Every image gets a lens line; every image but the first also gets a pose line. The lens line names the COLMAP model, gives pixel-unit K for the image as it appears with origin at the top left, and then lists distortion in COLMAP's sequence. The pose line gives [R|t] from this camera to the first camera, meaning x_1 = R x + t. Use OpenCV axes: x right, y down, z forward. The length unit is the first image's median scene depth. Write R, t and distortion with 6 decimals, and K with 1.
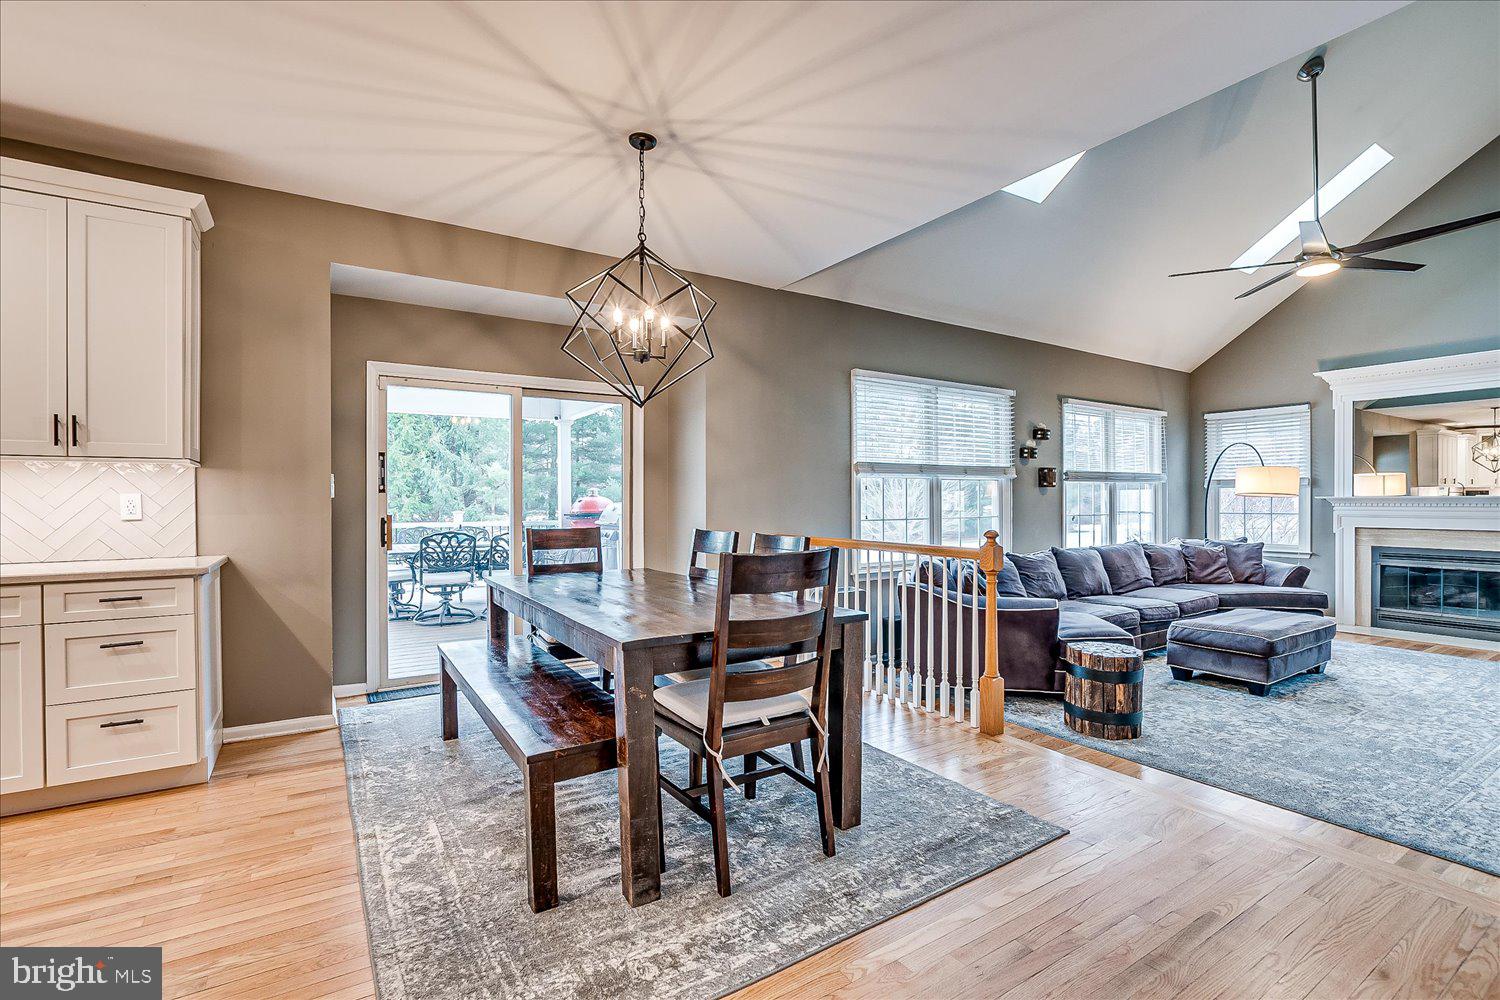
lens RADIAL K [[656.2, 0, 756.5], [0, 656.2, 505.2], [0, 0, 1]] dist [-0.027081, 0.004848]
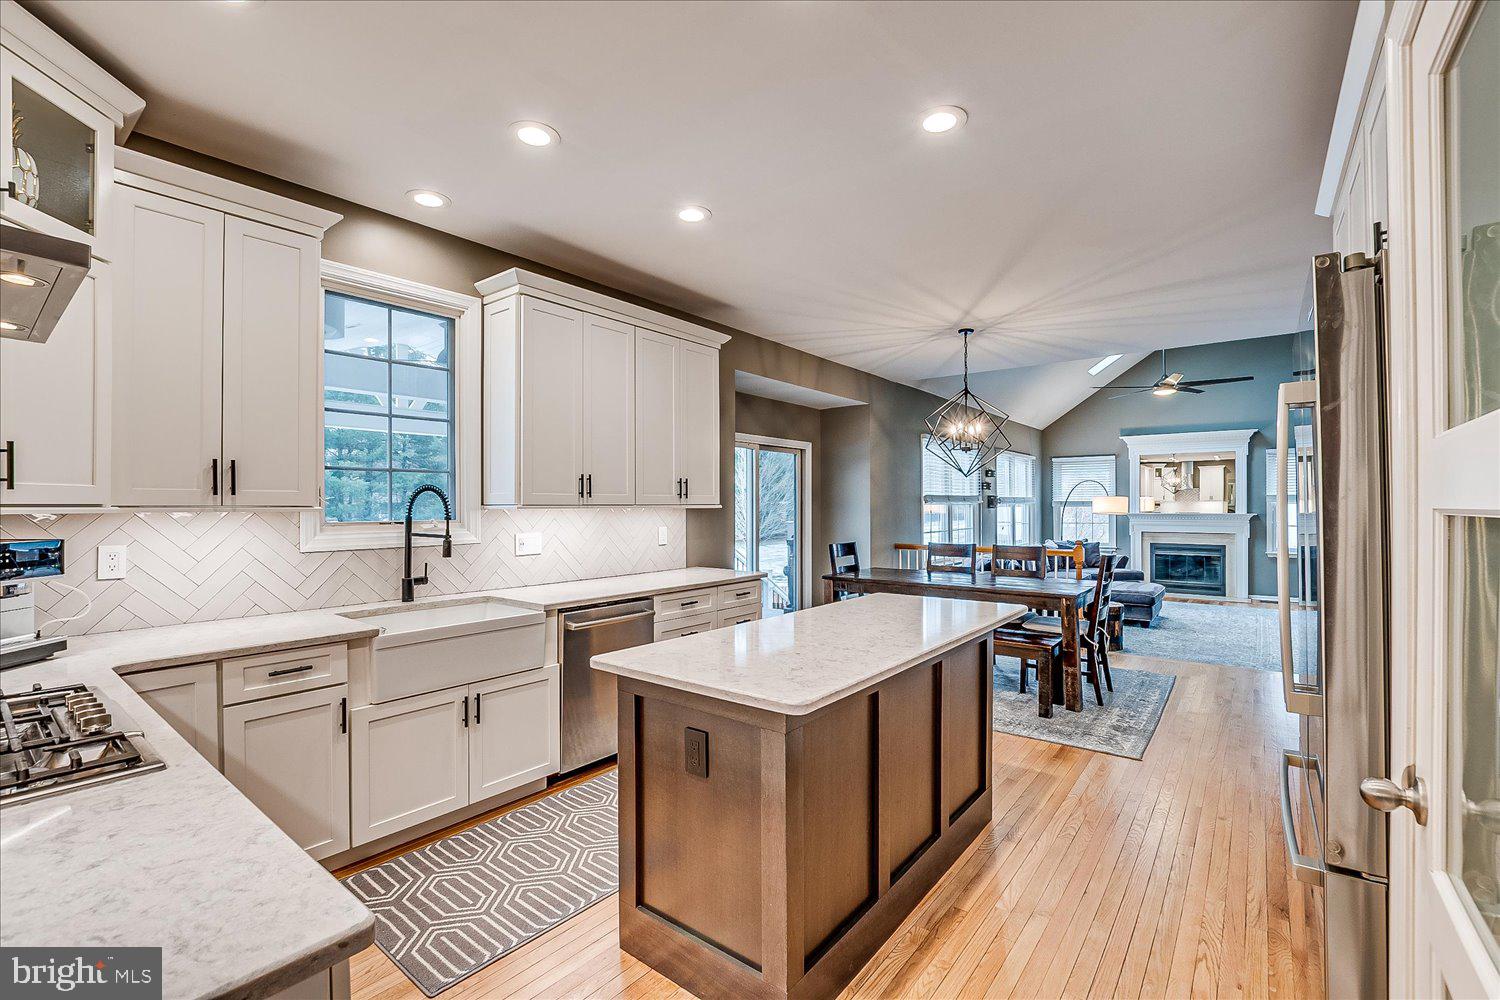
lens RADIAL K [[656.2, 0, 735.7], [0, 656.2, 501.1], [0, 0, 1]] dist [-0.027081, 0.004848]
pose [[0.944474, -0.000280, 0.328586, -0.708299], [0.004897, 0.999901, -0.013223, -0.032043], [-0.328549, 0.014098, 0.944382, -0.258779]]
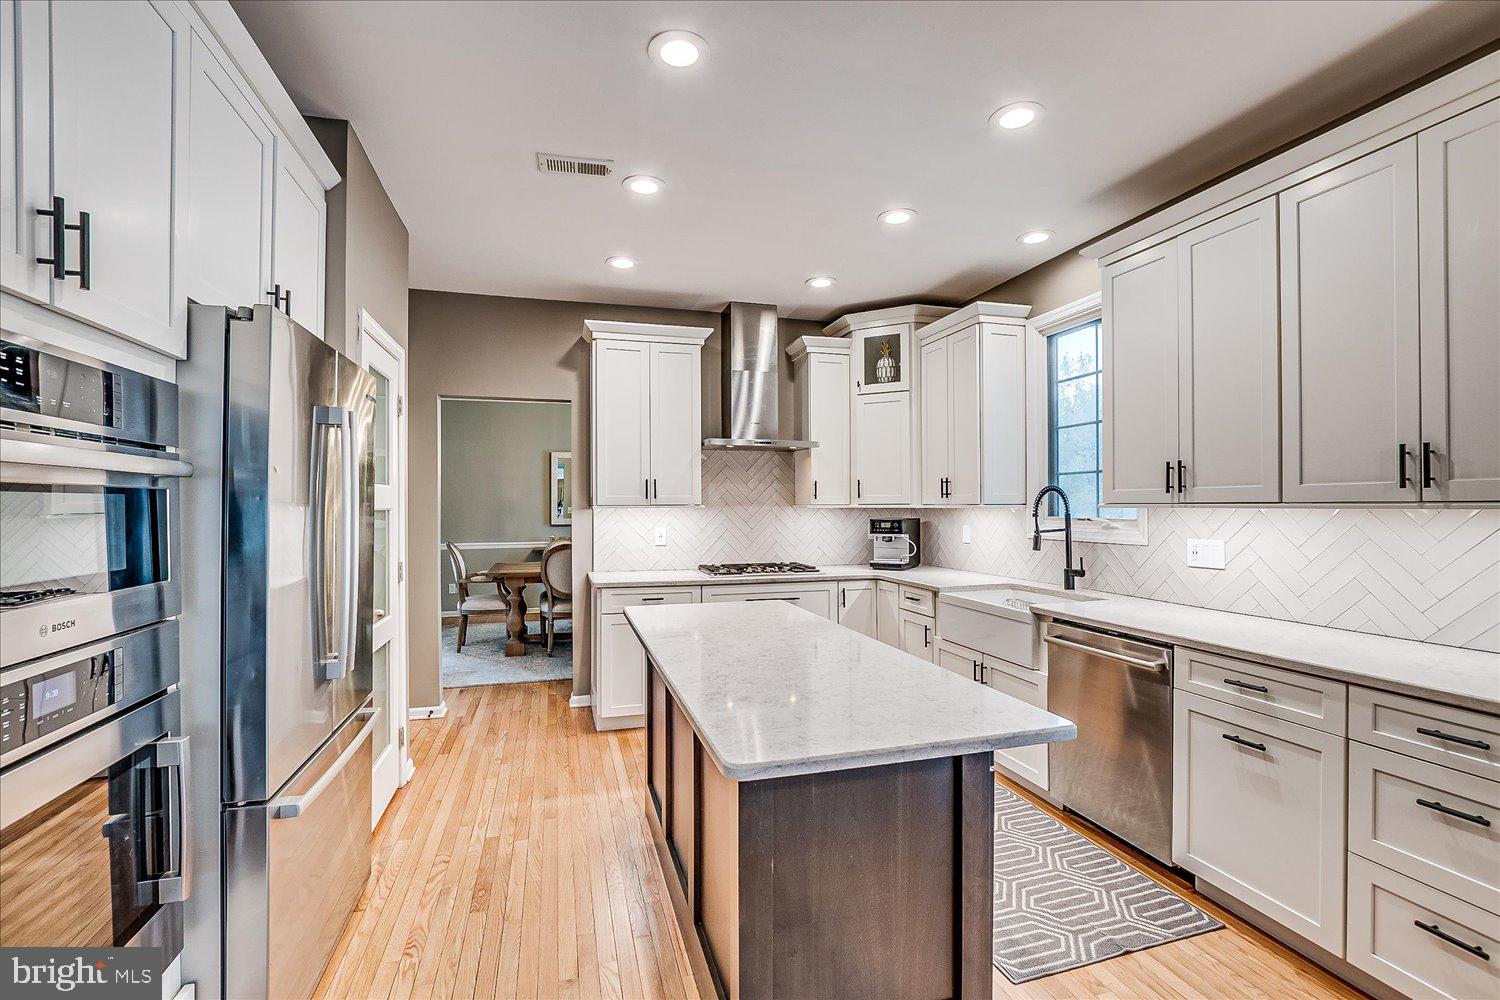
lens RADIAL K [[656.2, 0, 747.1], [0, 656.2, 499.5], [0, 0, 1]] dist [-0.027081, 0.004848]
pose [[-0.271252, -0.007706, -0.962478, -0.098089], [-0.003960, 0.999968, -0.006890, -0.035551], [0.962500, 0.001943, -0.271274, 0.238484]]
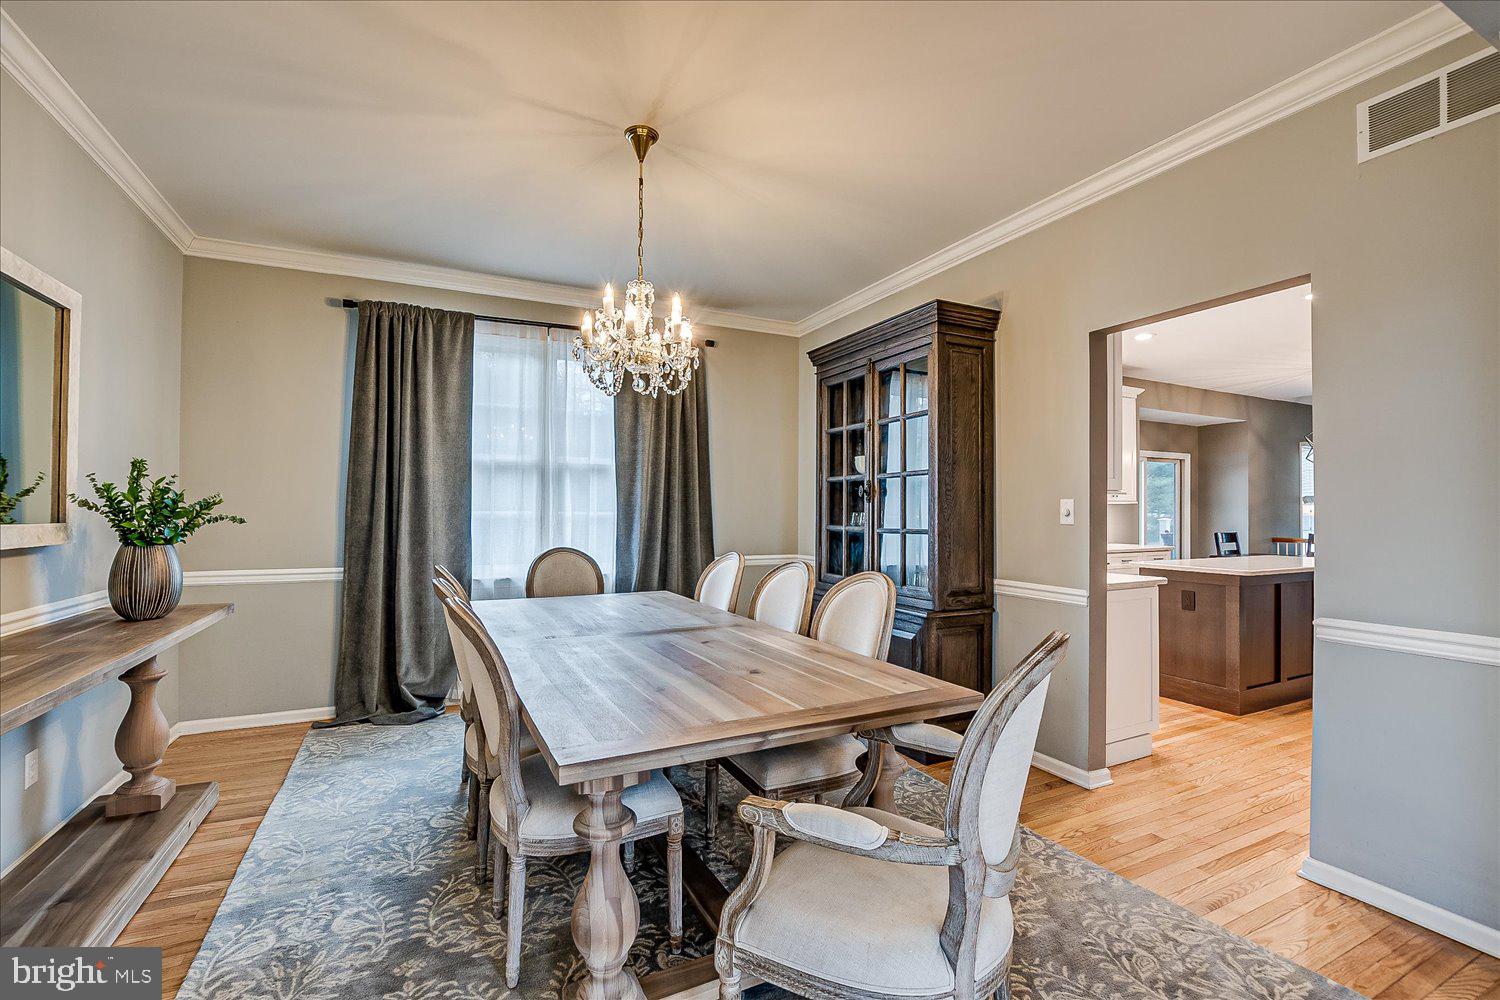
lens RADIAL K [[656.2, 0, 746.3], [0, 656.2, 502.3], [0, 0, 1]] dist [-0.027081, 0.004848]
pose [[0.995711, 0.006344, -0.092297, -1.060601], [-0.008074, 0.999798, -0.018381, -0.008623], [0.092161, 0.019047, 0.995562, -0.741256]]
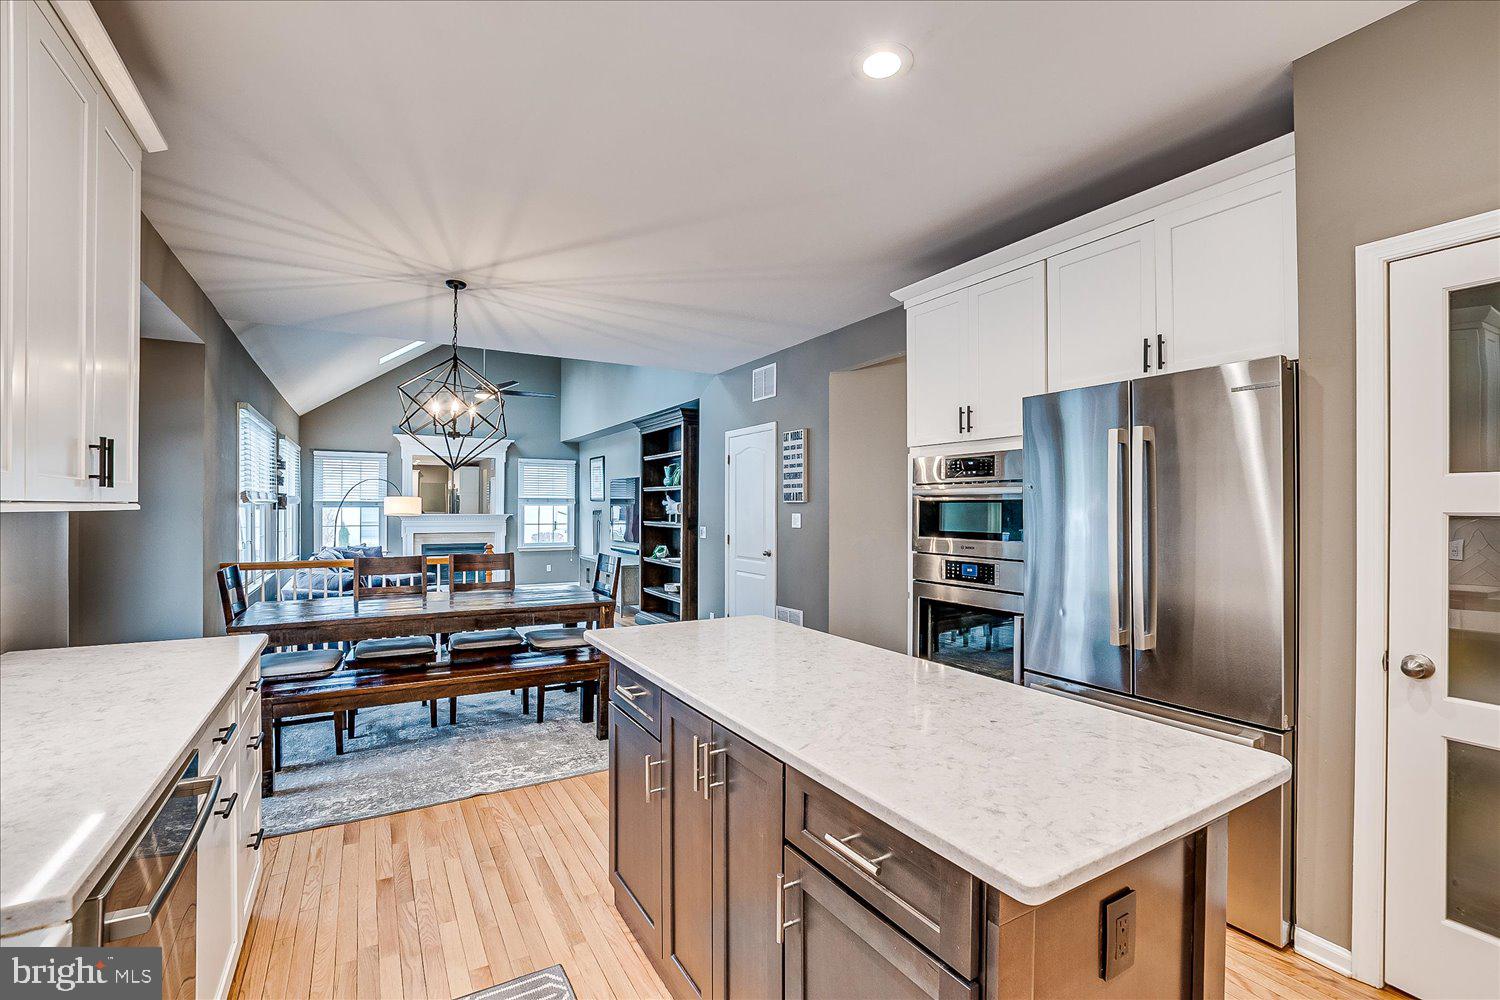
lens RADIAL K [[656.2, 0, 749.8], [0, 656.2, 508.7], [0, 0, 1]] dist [-0.027081, 0.004848]
pose [[0.025698, -0.004636, 0.999659, -0.811524], [0.004871, 0.999978, 0.004512, -0.036205], [-0.999658, 0.004754, 0.025720, 0.165163]]
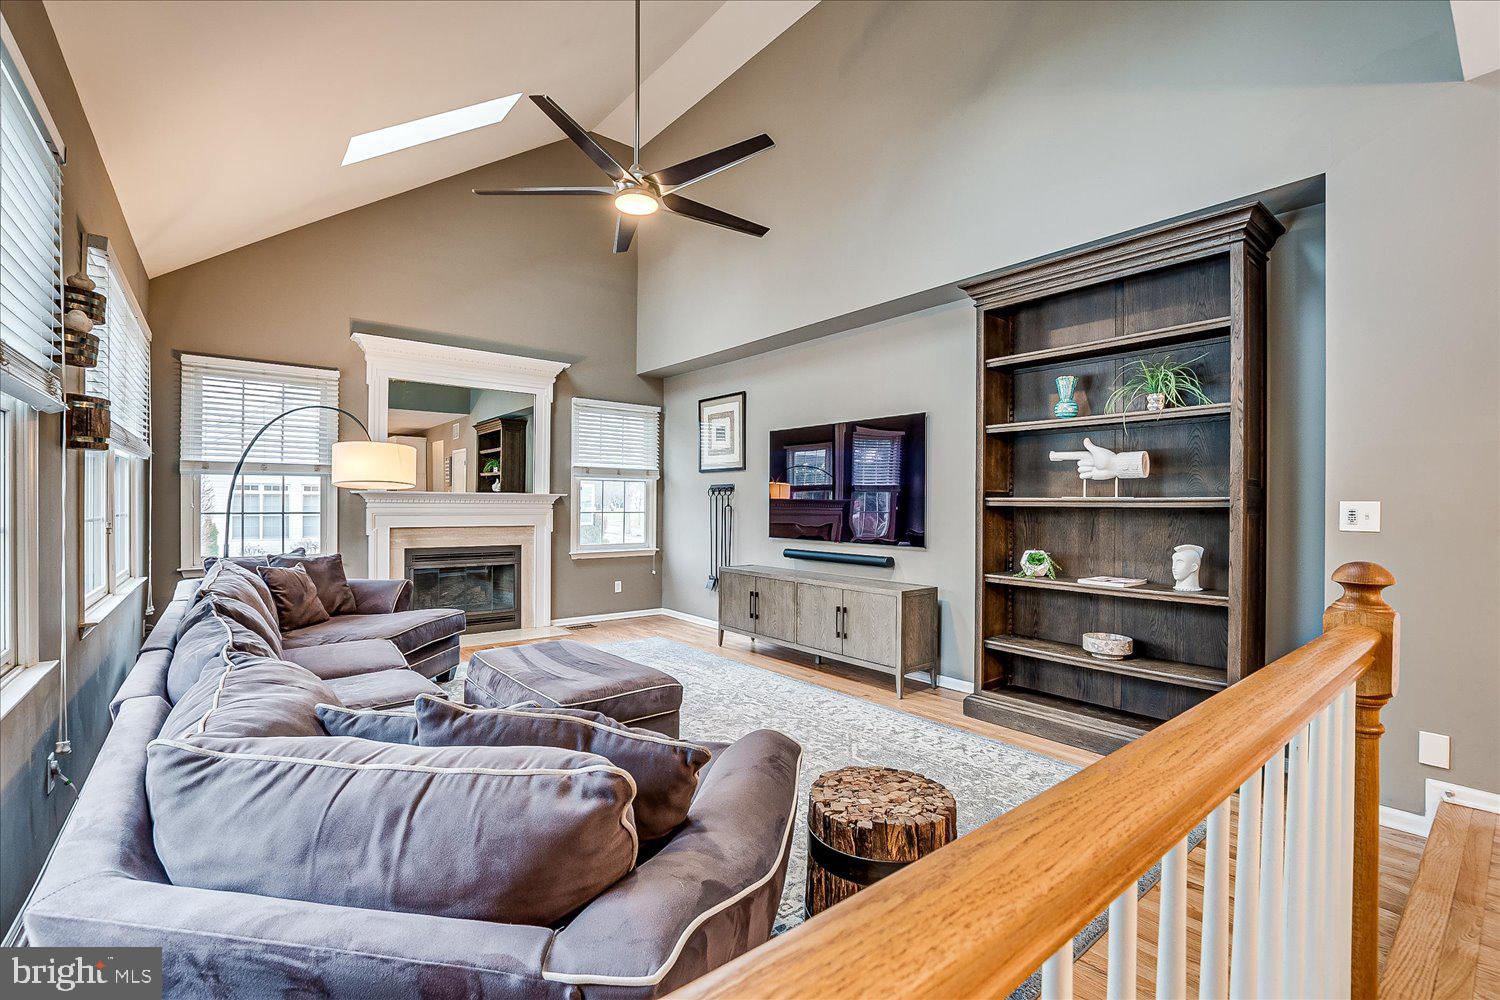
lens RADIAL K [[656.2, 0, 747.3], [0, 656.2, 503.7], [0, 0, 1]] dist [-0.027081, 0.004848]
pose [[-0.122974, 0.000250, 0.992410, 0.055442], [0.001252, 0.999999, -0.000097, 0.006038], [-0.992409, 0.001231, -0.122974, 0.808749]]
